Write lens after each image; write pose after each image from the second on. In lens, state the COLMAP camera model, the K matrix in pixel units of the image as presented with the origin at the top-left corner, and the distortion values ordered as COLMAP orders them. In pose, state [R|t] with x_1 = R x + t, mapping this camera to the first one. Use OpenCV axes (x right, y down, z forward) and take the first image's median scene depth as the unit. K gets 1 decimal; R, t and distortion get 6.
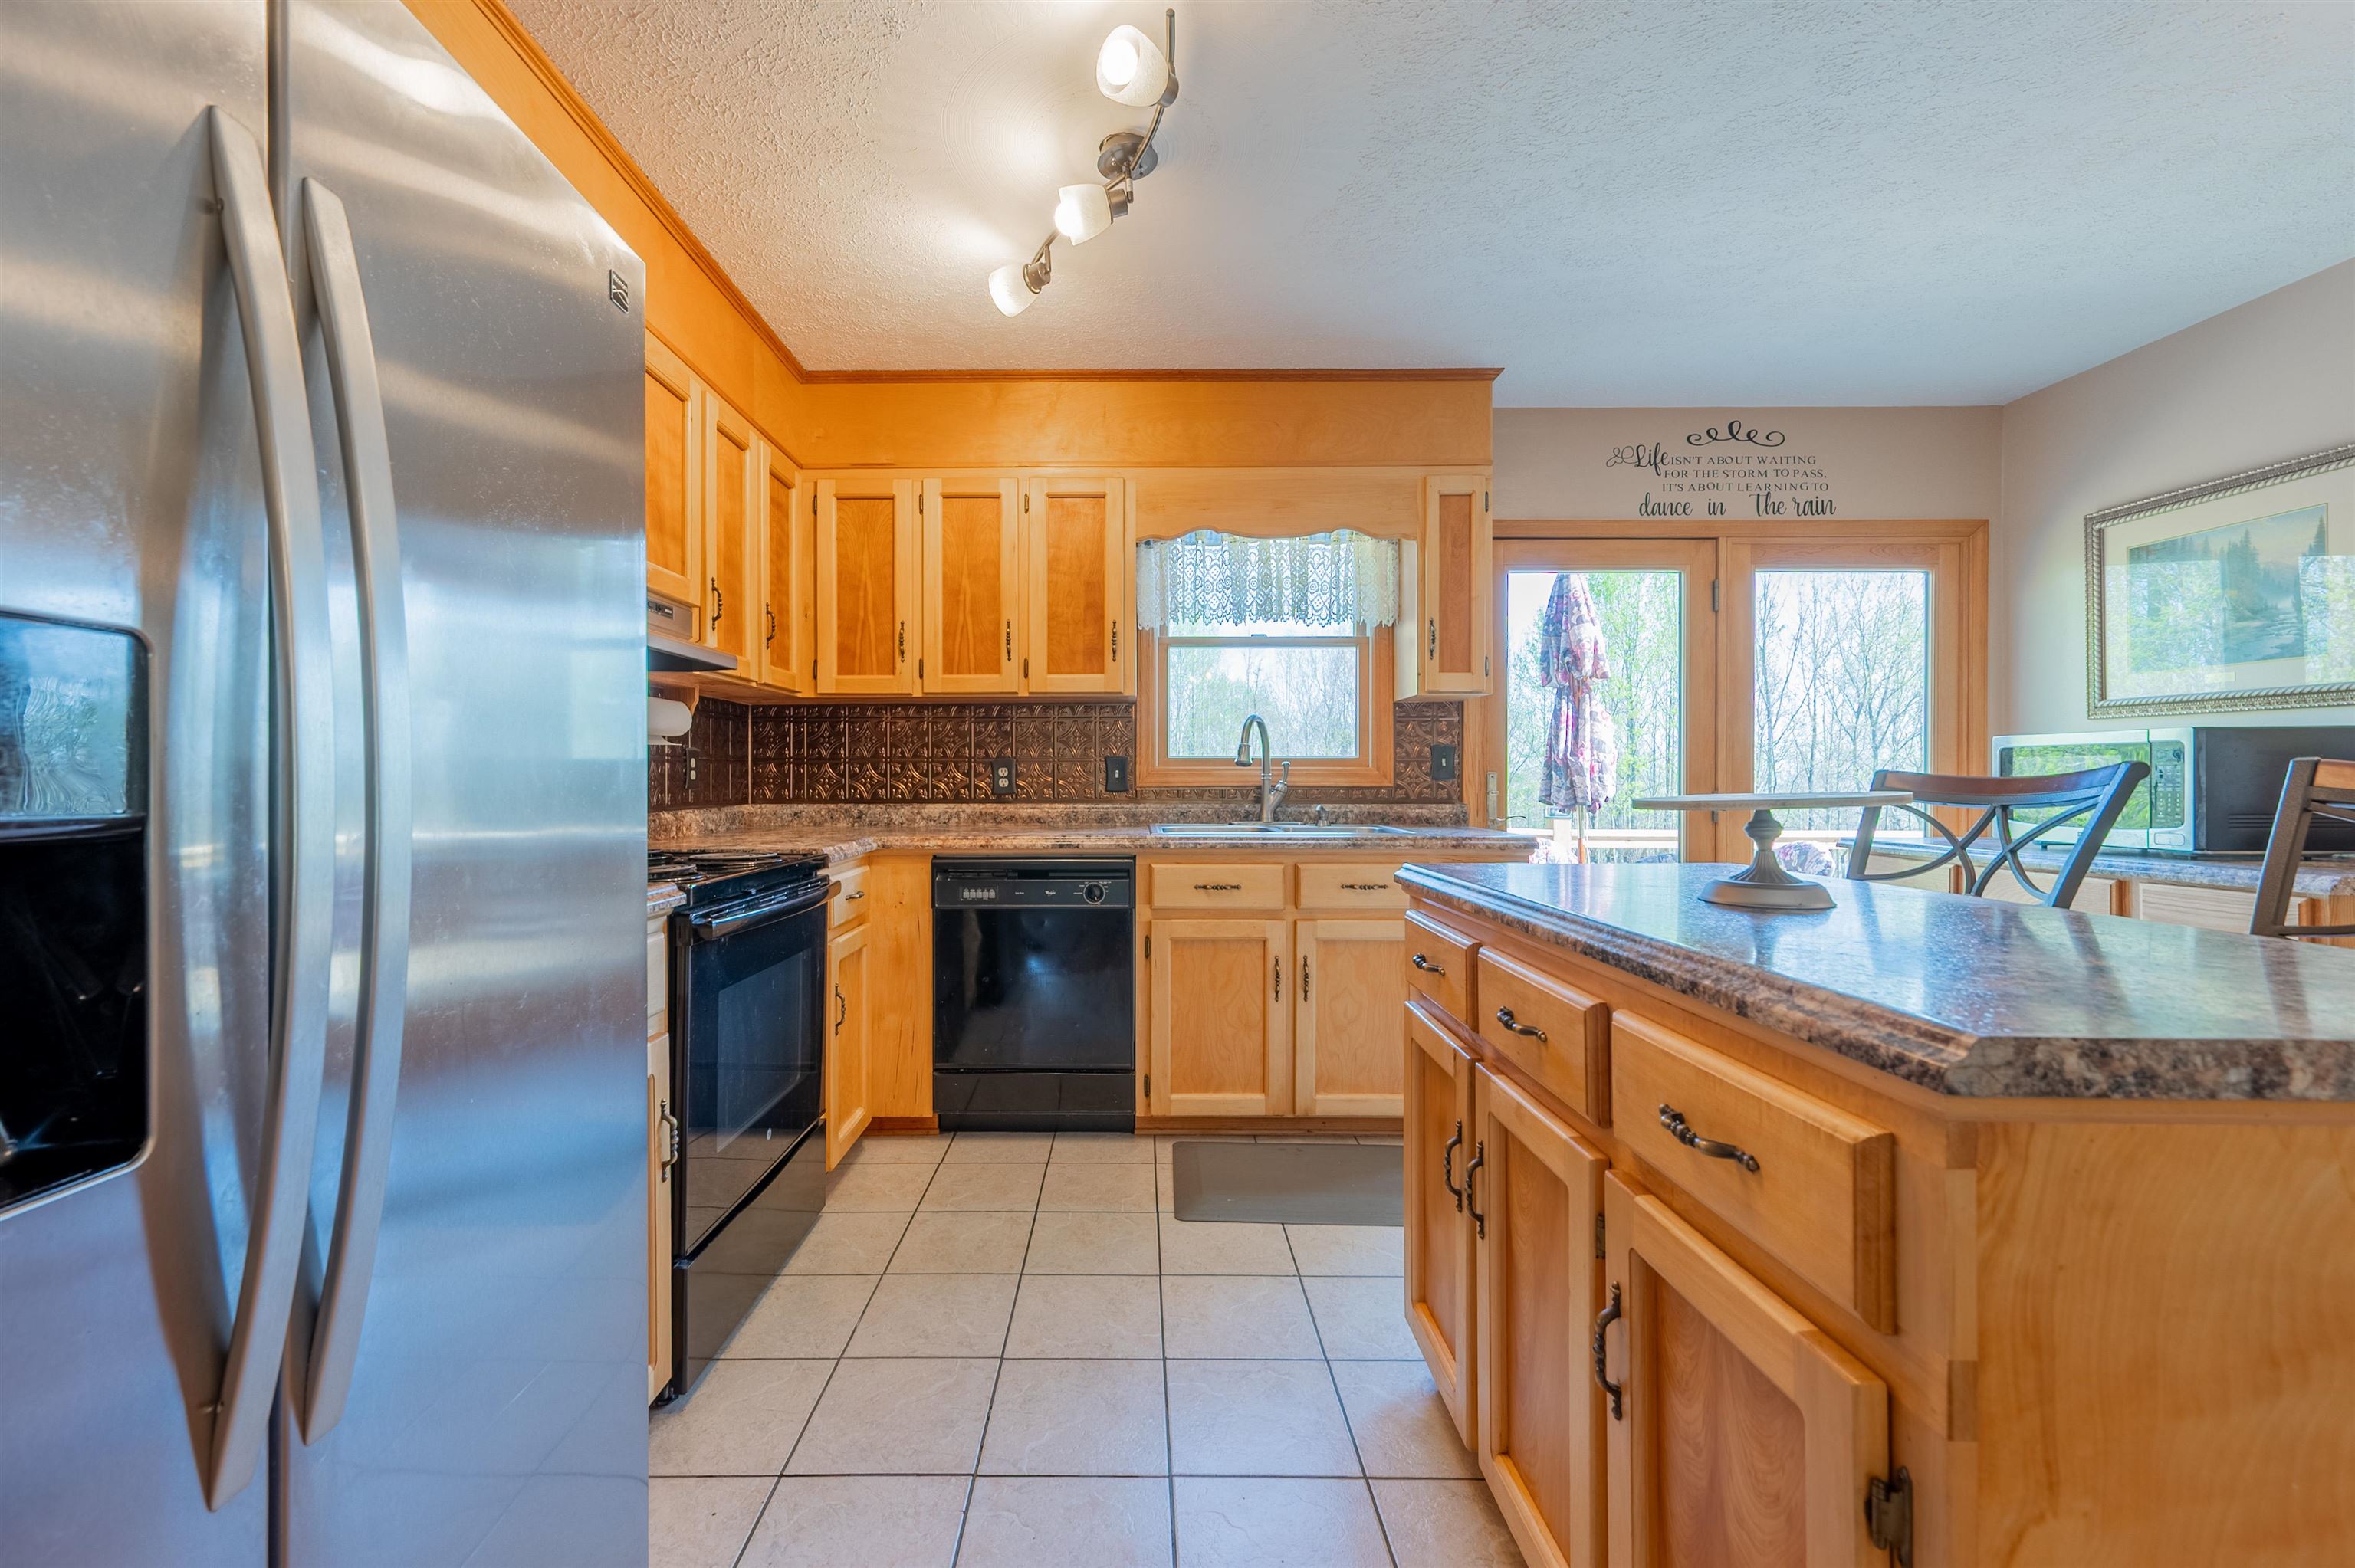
lens RADIAL K [[945.6, 0, 1125.5], [0, 945.6, 786.4], [0, 0, 1]] dist [0.001776, 0.000575]
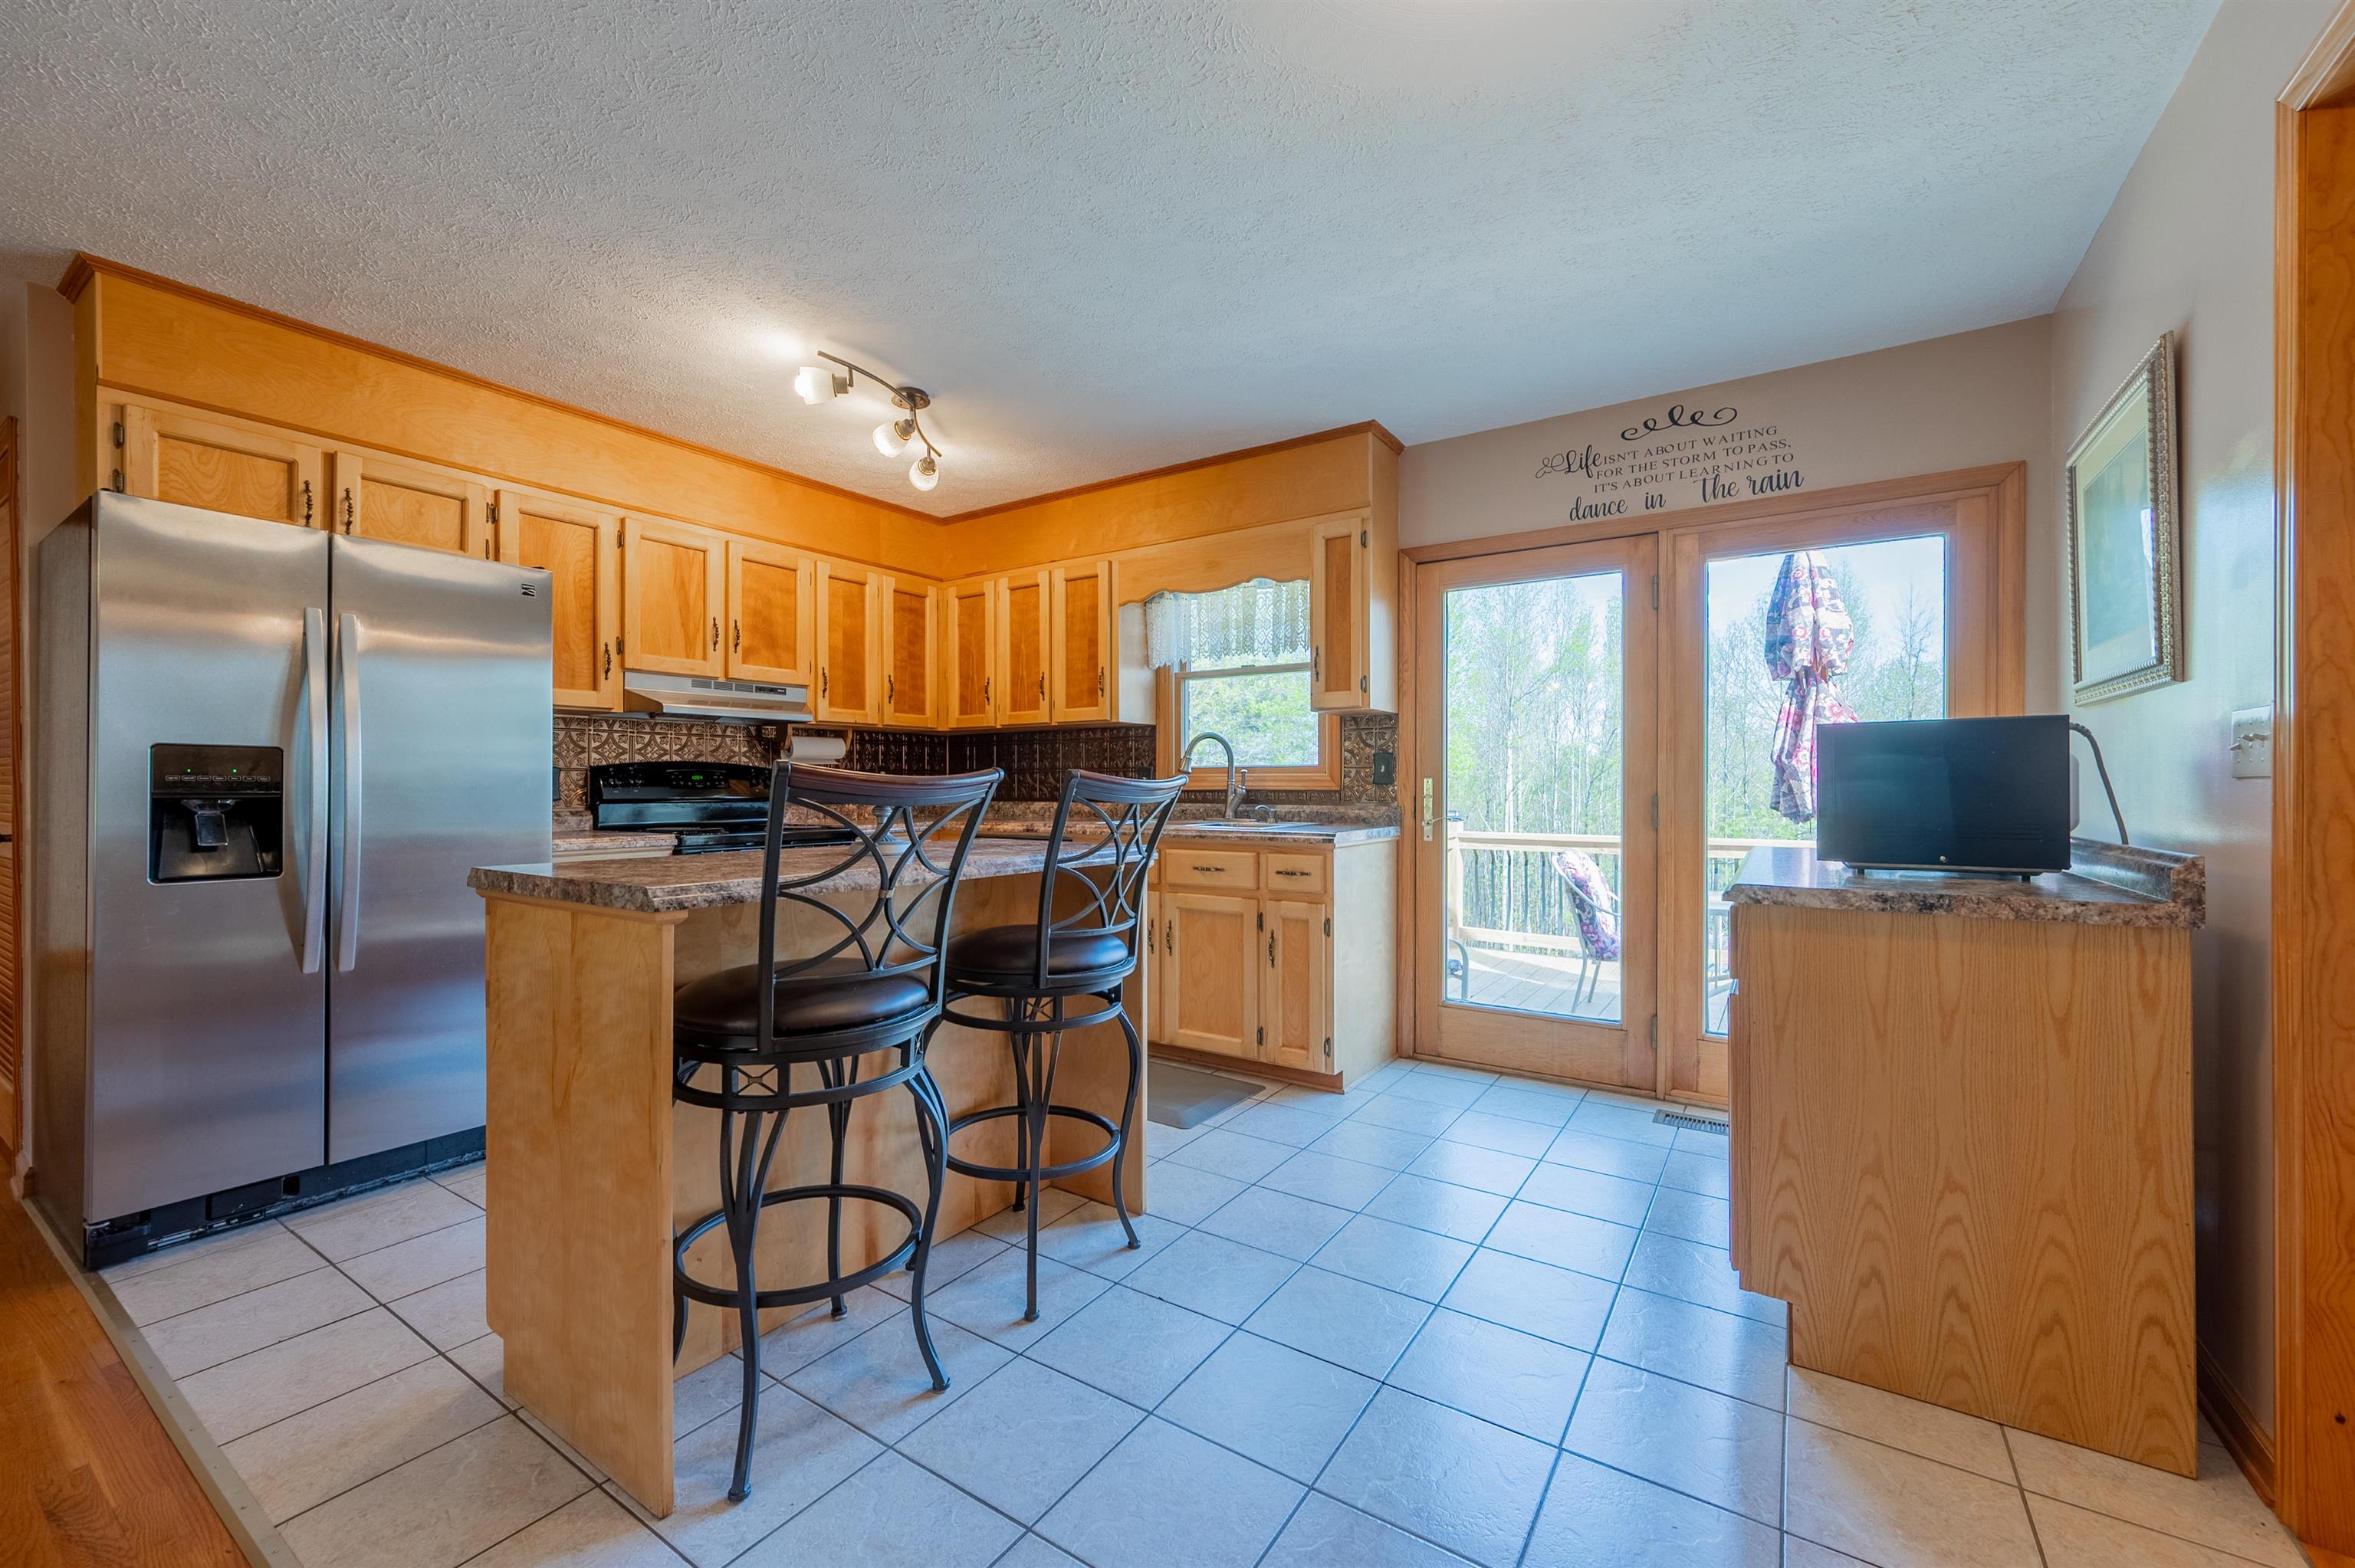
lens RADIAL K [[945.6, 0, 1179.2], [0, 945.6, 788.4], [0, 0, 1]] dist [0.001776, 0.000575]
pose [[0.840581, 0.000369, -0.541686, 0.765841], [-0.002997, 0.999988, -0.003970, 0.002714], [0.541678, 0.004961, 0.840572, -0.068552]]
